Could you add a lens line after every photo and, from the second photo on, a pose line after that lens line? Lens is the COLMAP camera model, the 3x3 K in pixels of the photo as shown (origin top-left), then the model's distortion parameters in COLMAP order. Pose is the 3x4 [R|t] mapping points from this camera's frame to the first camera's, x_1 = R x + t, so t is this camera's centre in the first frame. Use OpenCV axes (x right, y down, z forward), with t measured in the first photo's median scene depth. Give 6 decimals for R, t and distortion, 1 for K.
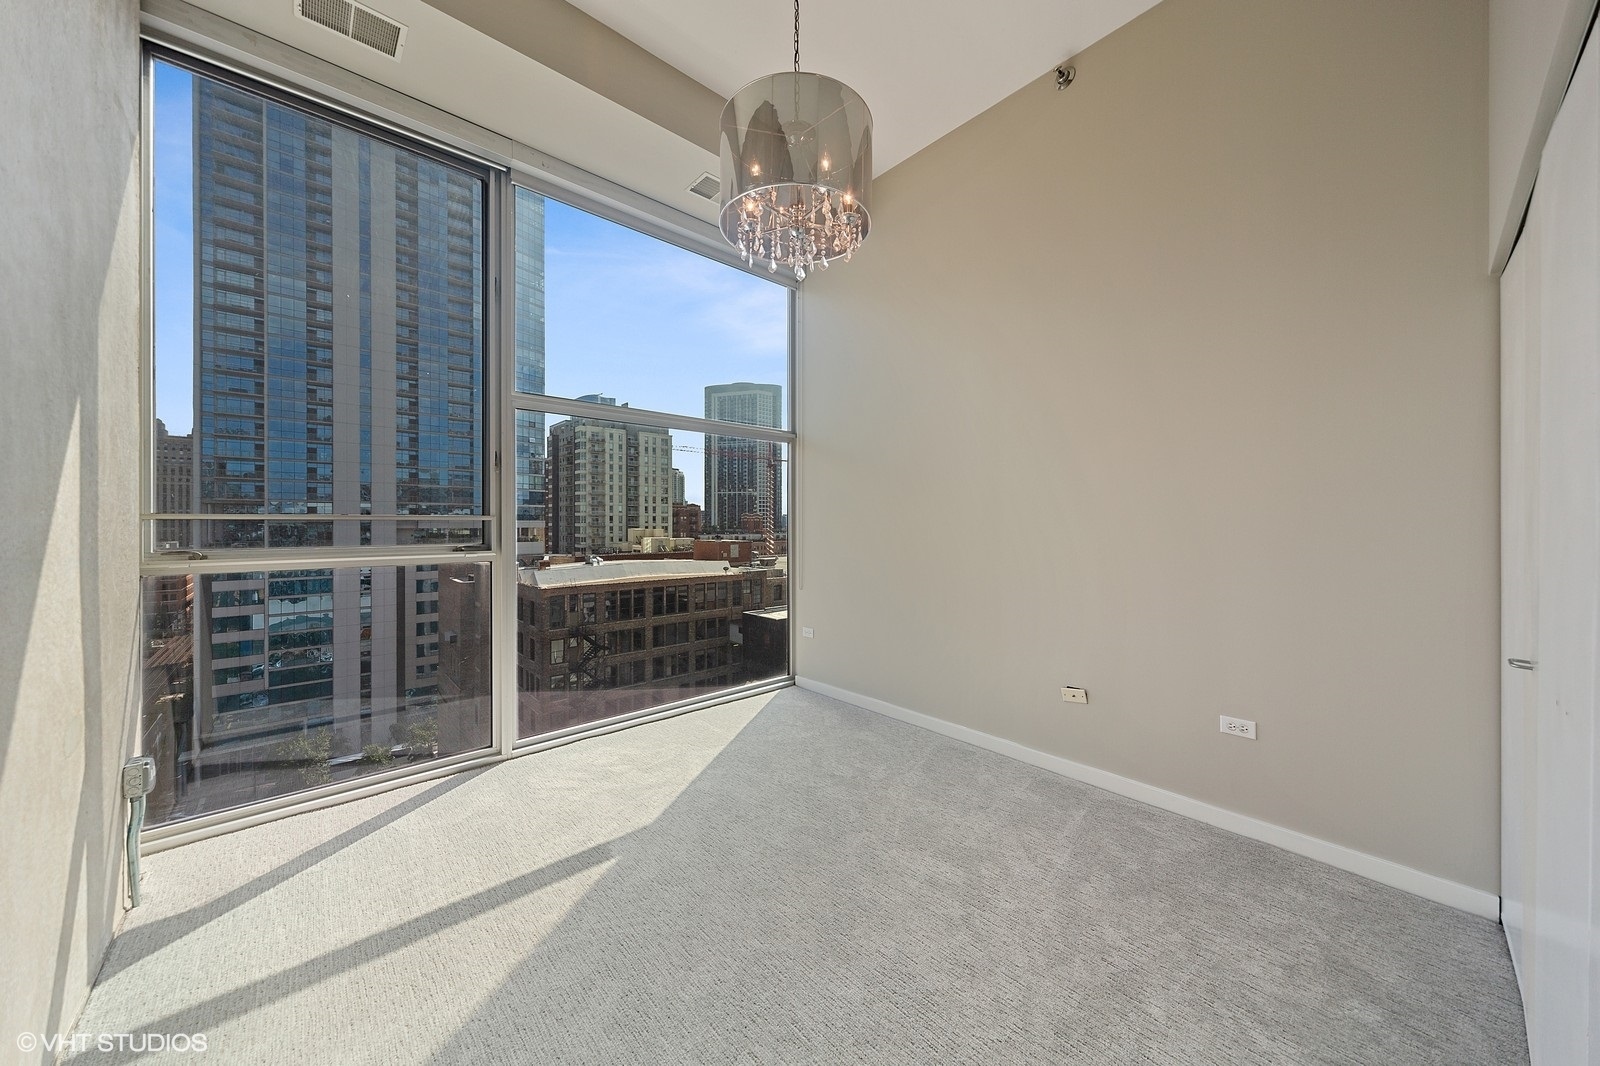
lens RADIAL K [[547.0, 0, 807.9], [0, 547.0, 522.2], [0, 0, 1]] dist [0.001602, -0.000662]
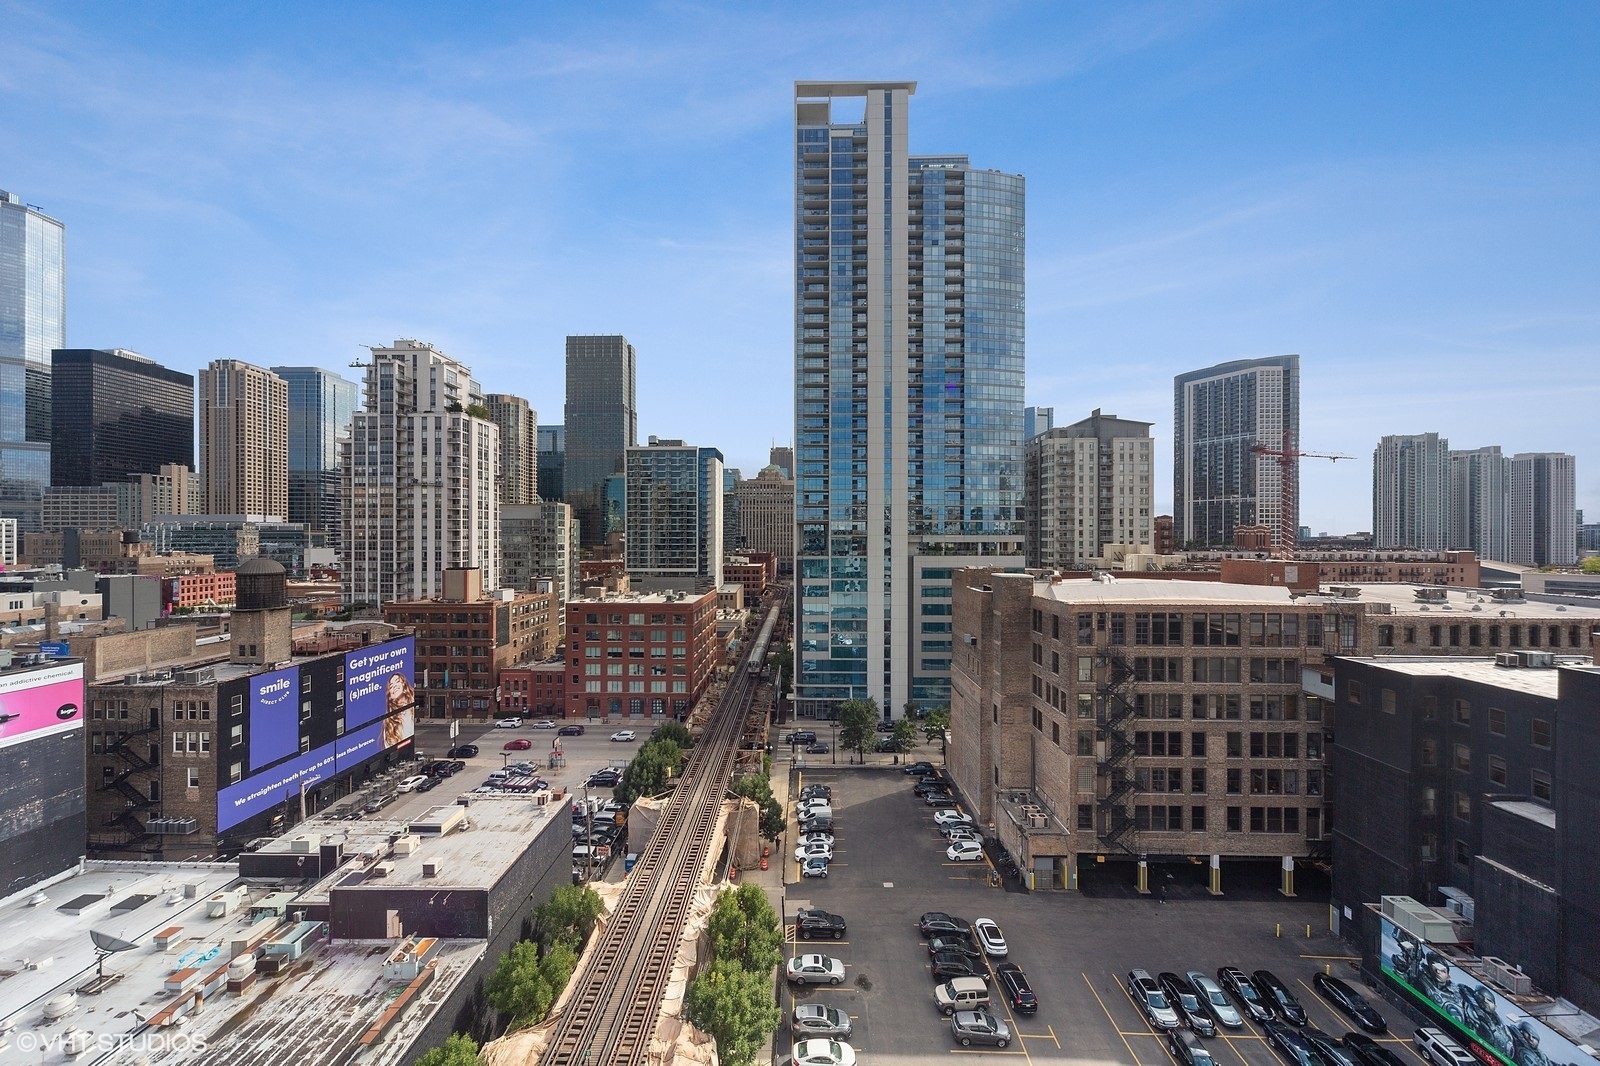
lens RADIAL K [[547.0, 0, 798.1], [0, 547.0, 535.6], [0, 0, 1]] dist [0.001602, -0.000662]
pose [[0.728916, -0.000550, -0.684603, -0.094593], [-0.000607, 0.999999, -0.001450, -0.000669], [0.684602, 0.001472, 0.728915, -0.038647]]
